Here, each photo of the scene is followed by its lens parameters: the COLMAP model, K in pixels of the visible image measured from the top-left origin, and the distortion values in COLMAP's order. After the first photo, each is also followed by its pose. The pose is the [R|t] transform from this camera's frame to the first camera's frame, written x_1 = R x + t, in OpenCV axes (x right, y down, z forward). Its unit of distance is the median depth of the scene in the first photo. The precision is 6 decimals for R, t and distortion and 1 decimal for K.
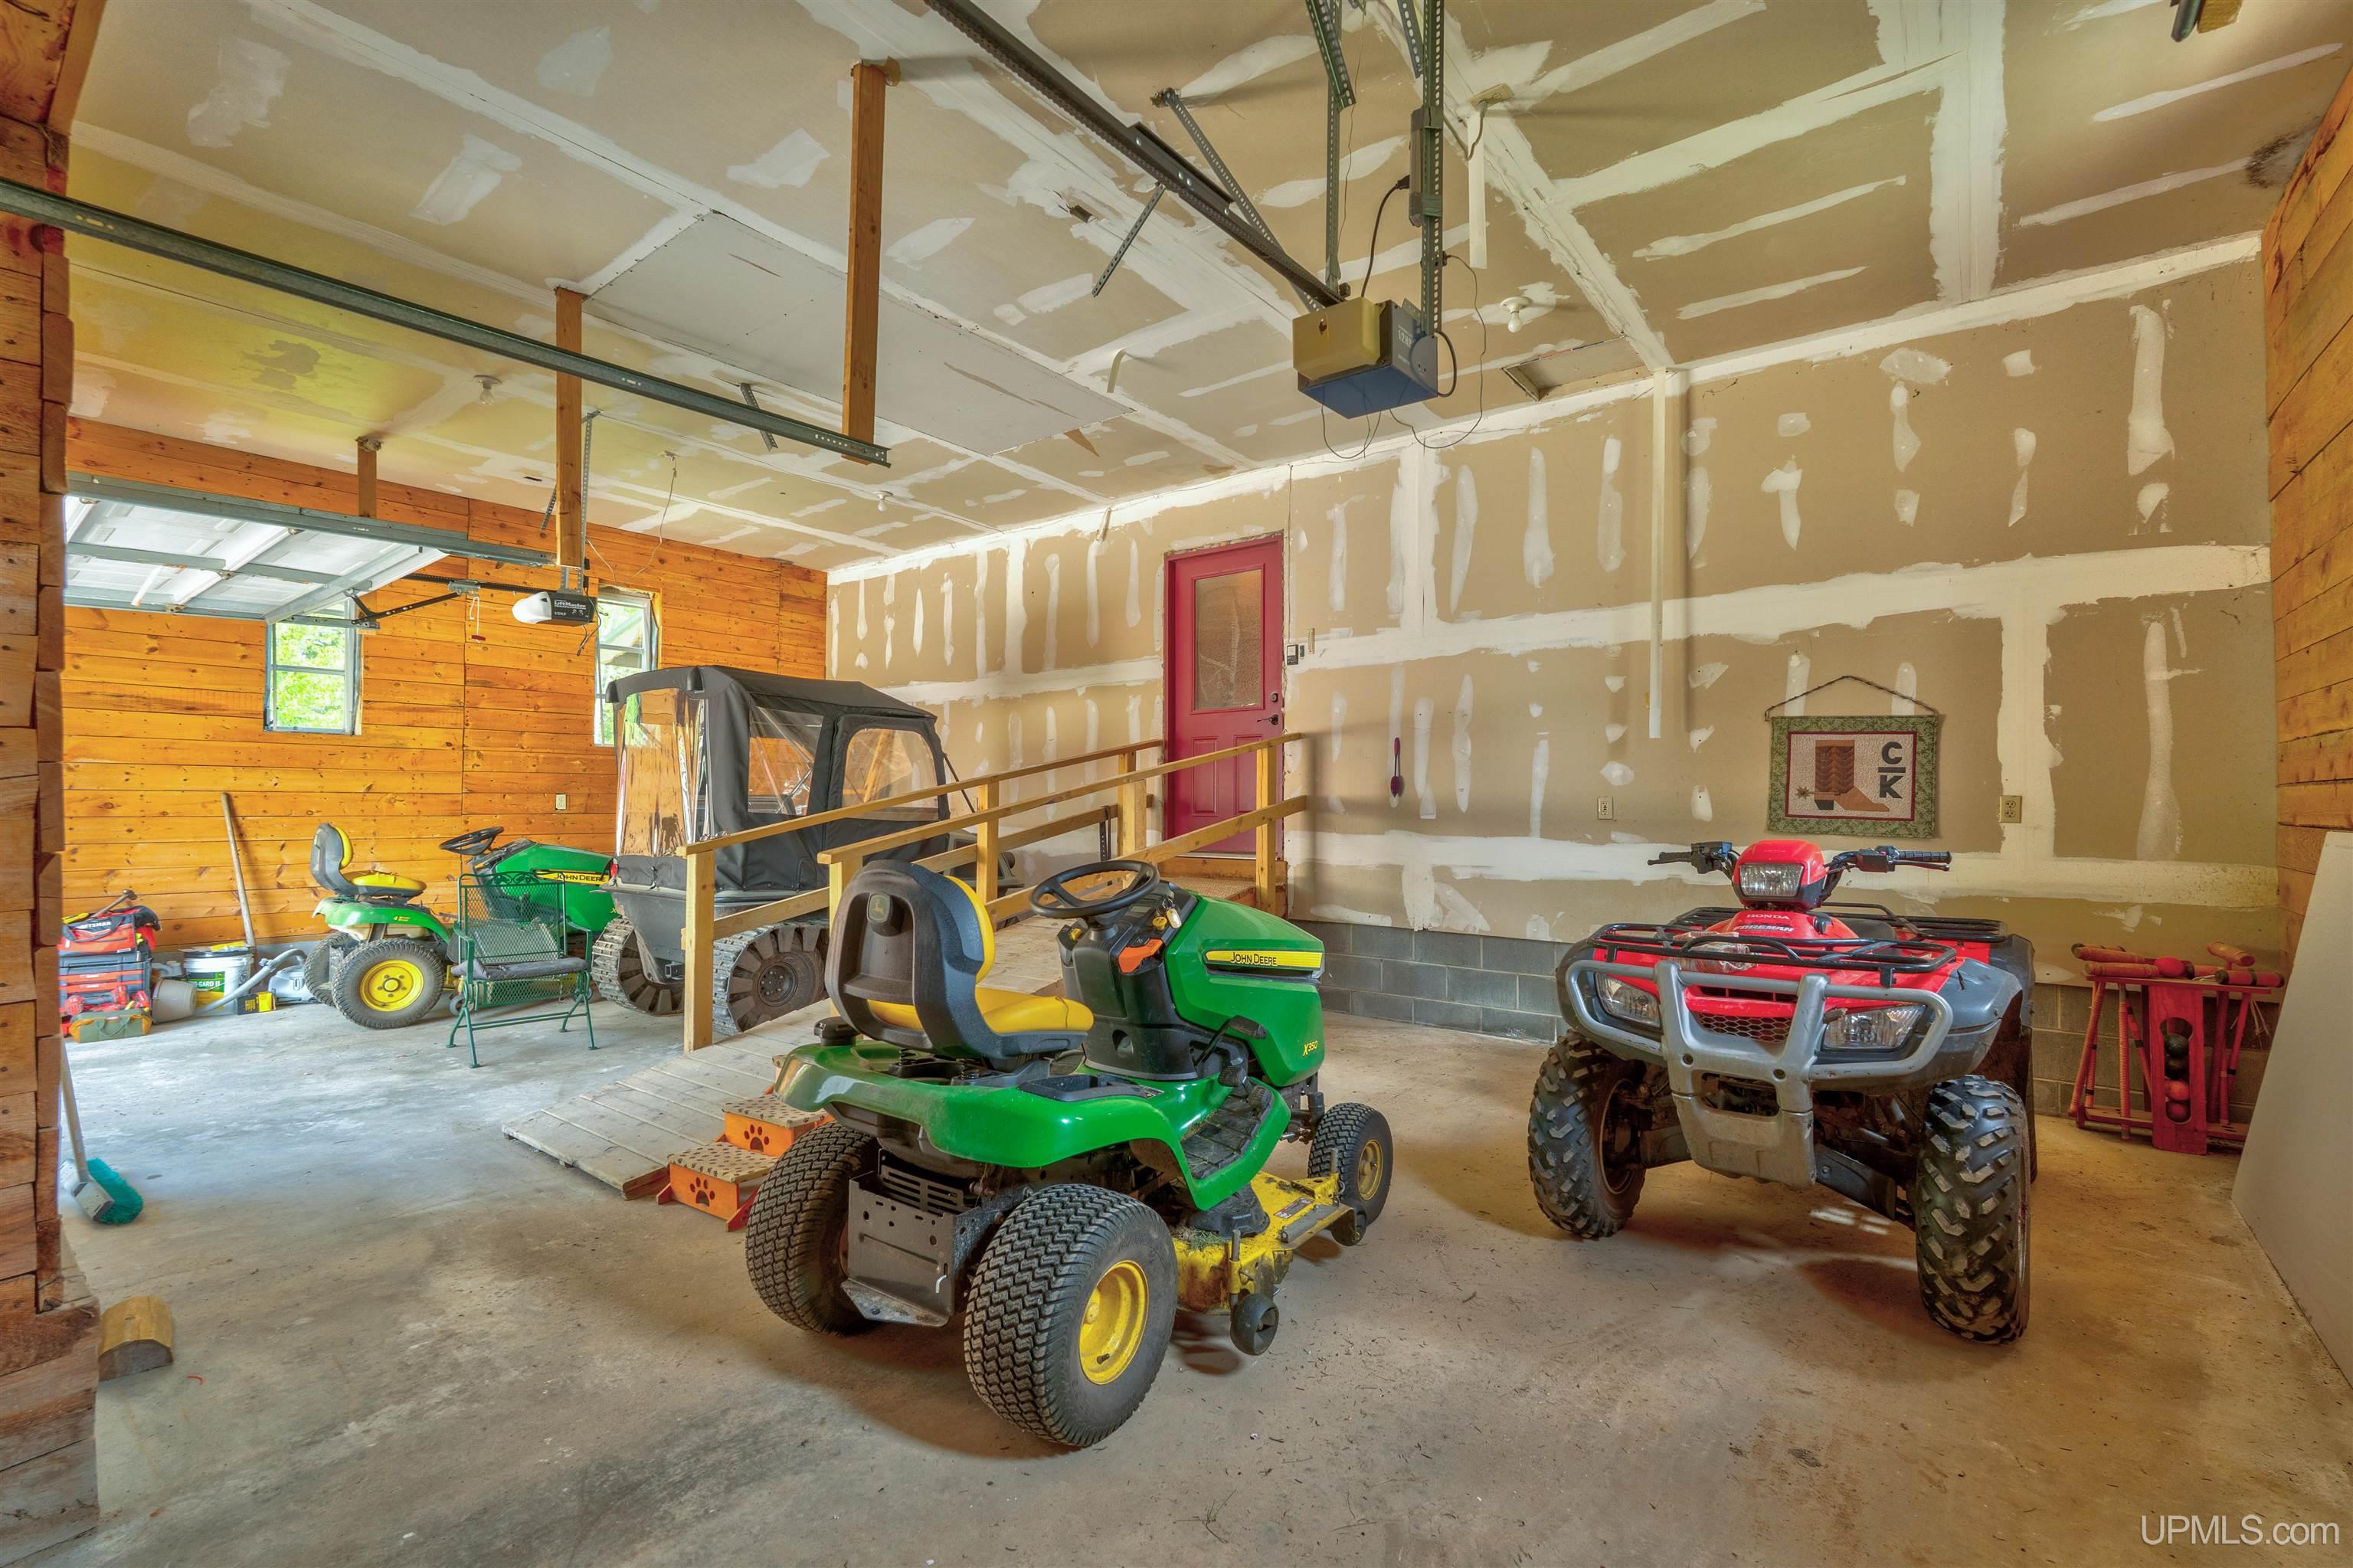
lens RADIAL K [[1071.7, 0, 1171.1], [0, 1071.7, 782.5], [0, 0, 1]] dist [-0.000836, 0.000144]
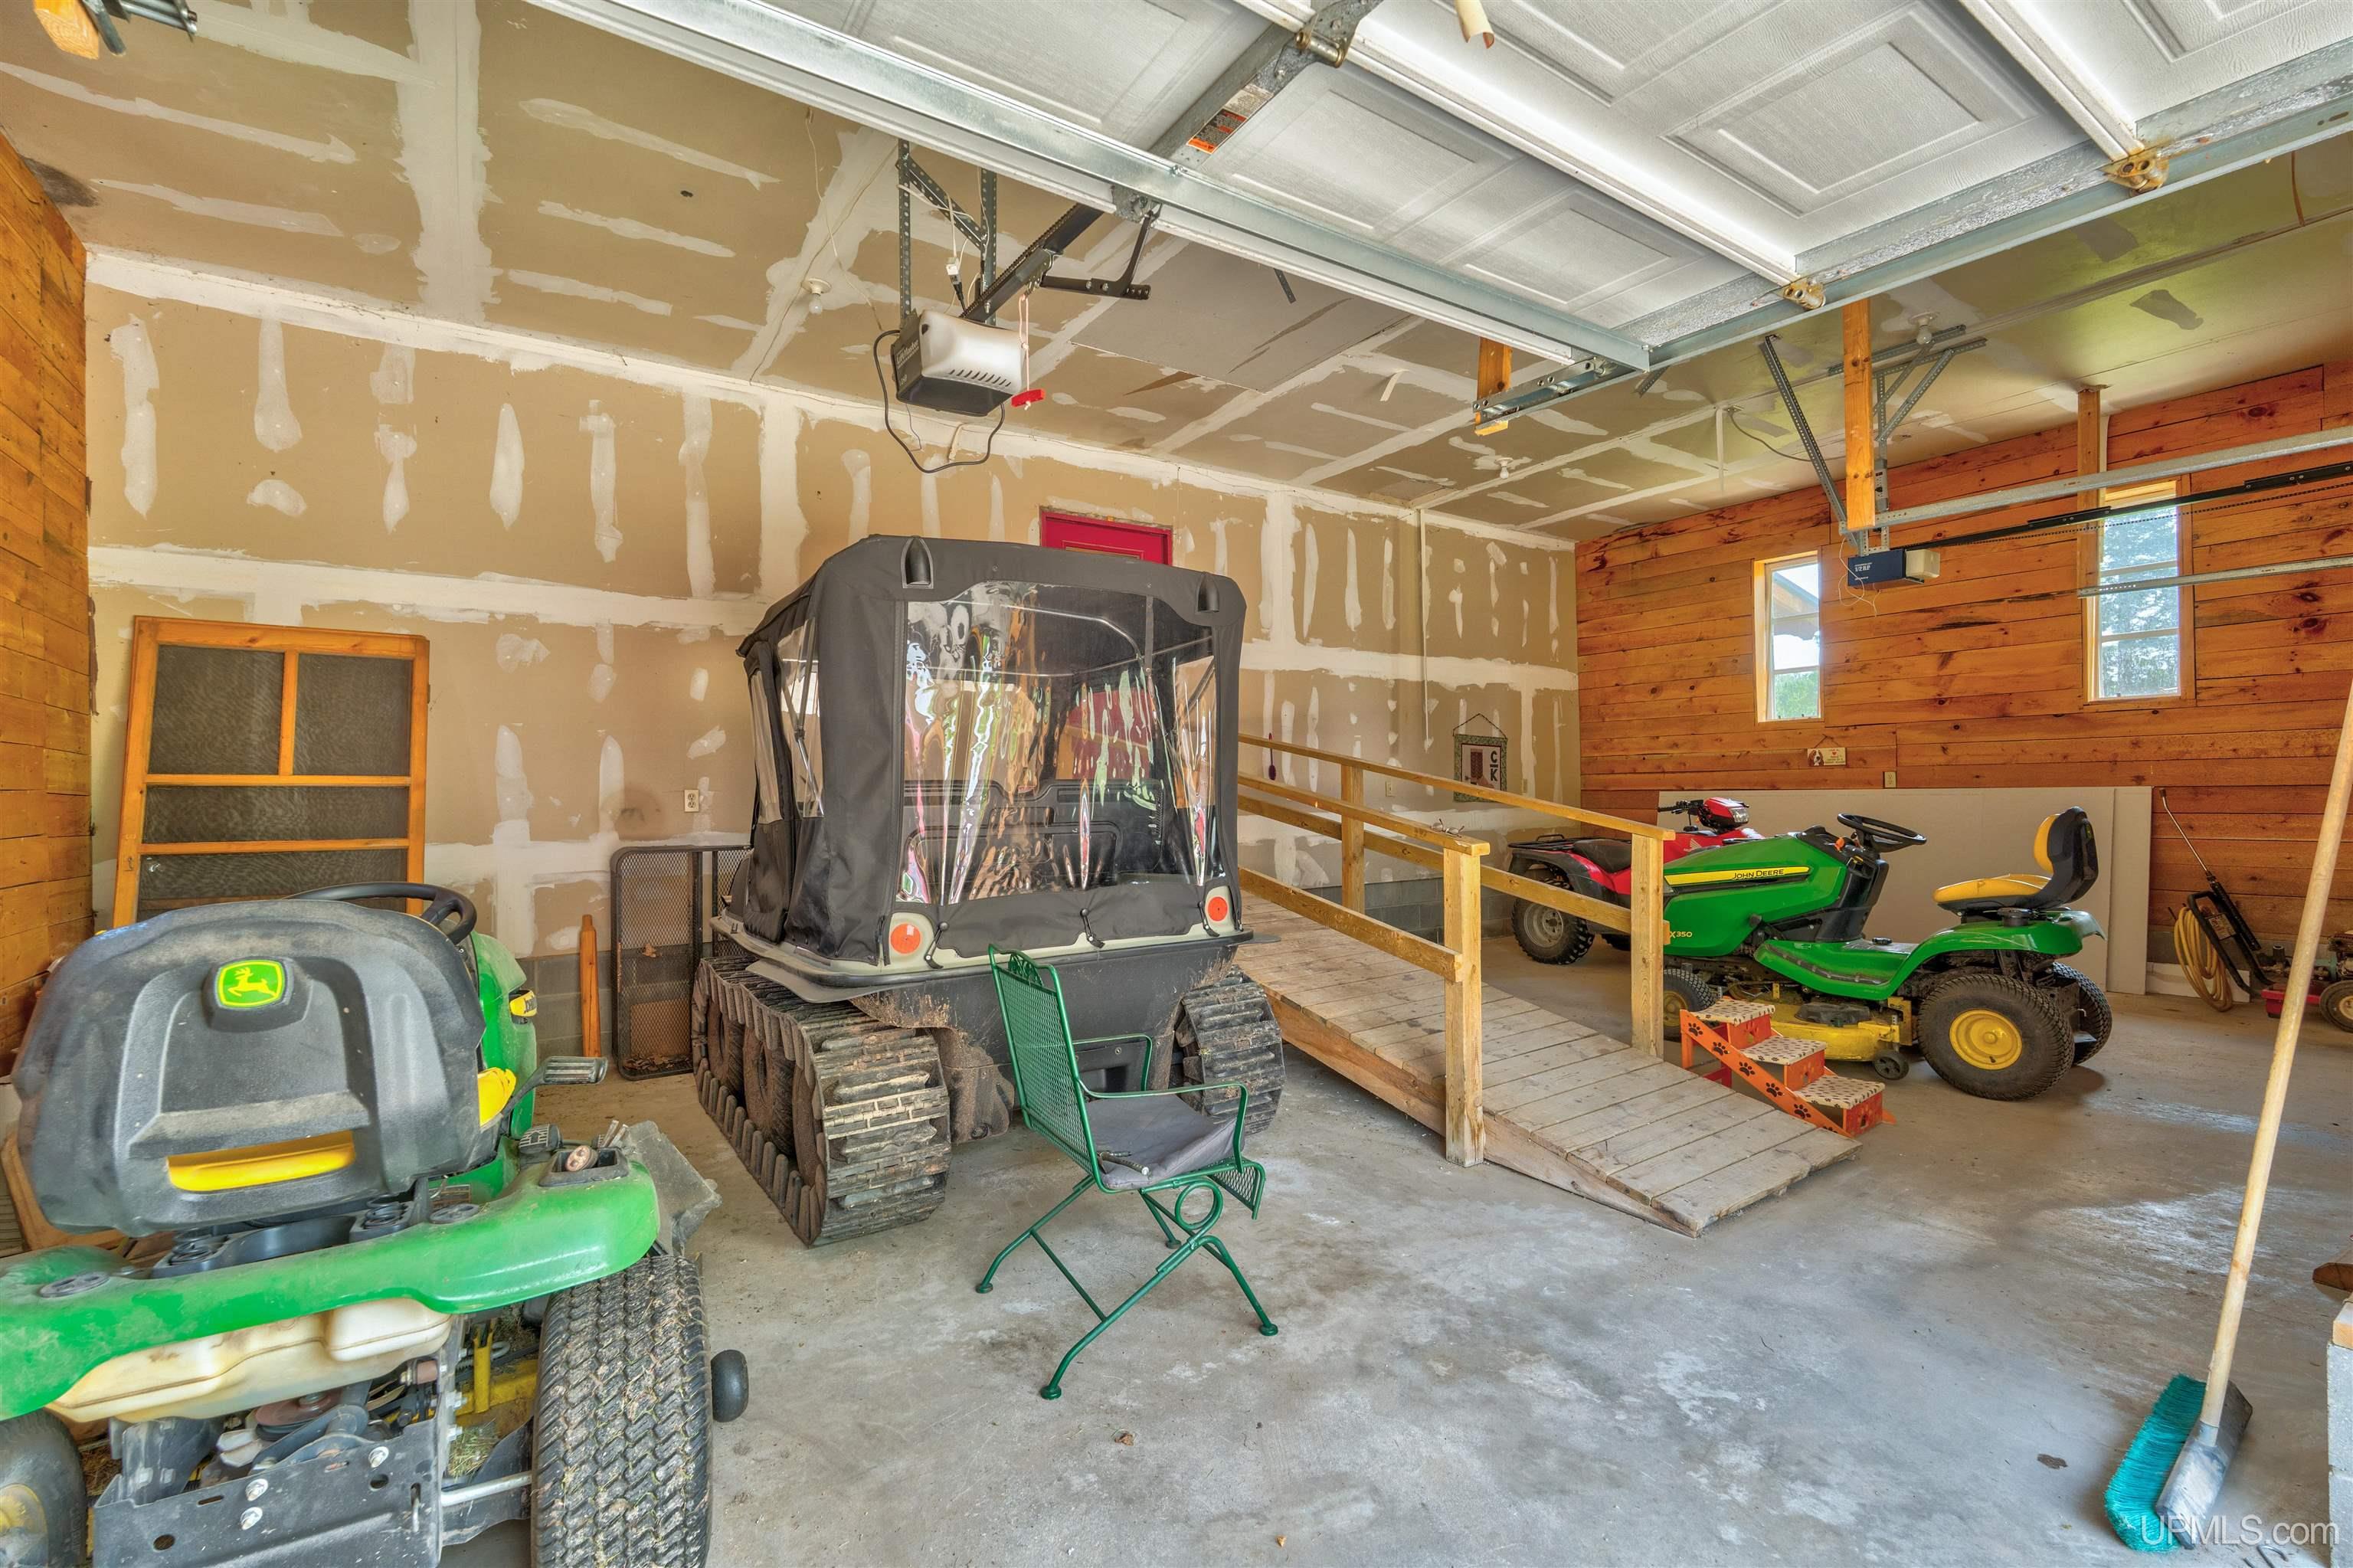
lens RADIAL K [[1071.7, 0, 1175.0], [0, 1071.7, 783.7], [0, 0, 1]] dist [-0.000836, 0.000144]
pose [[0.268435, -0.002789, 0.963294, -1.075101], [-0.002558, 0.999990, 0.003608, 0.012102], [-0.963294, -0.003433, 0.268425, 0.862293]]
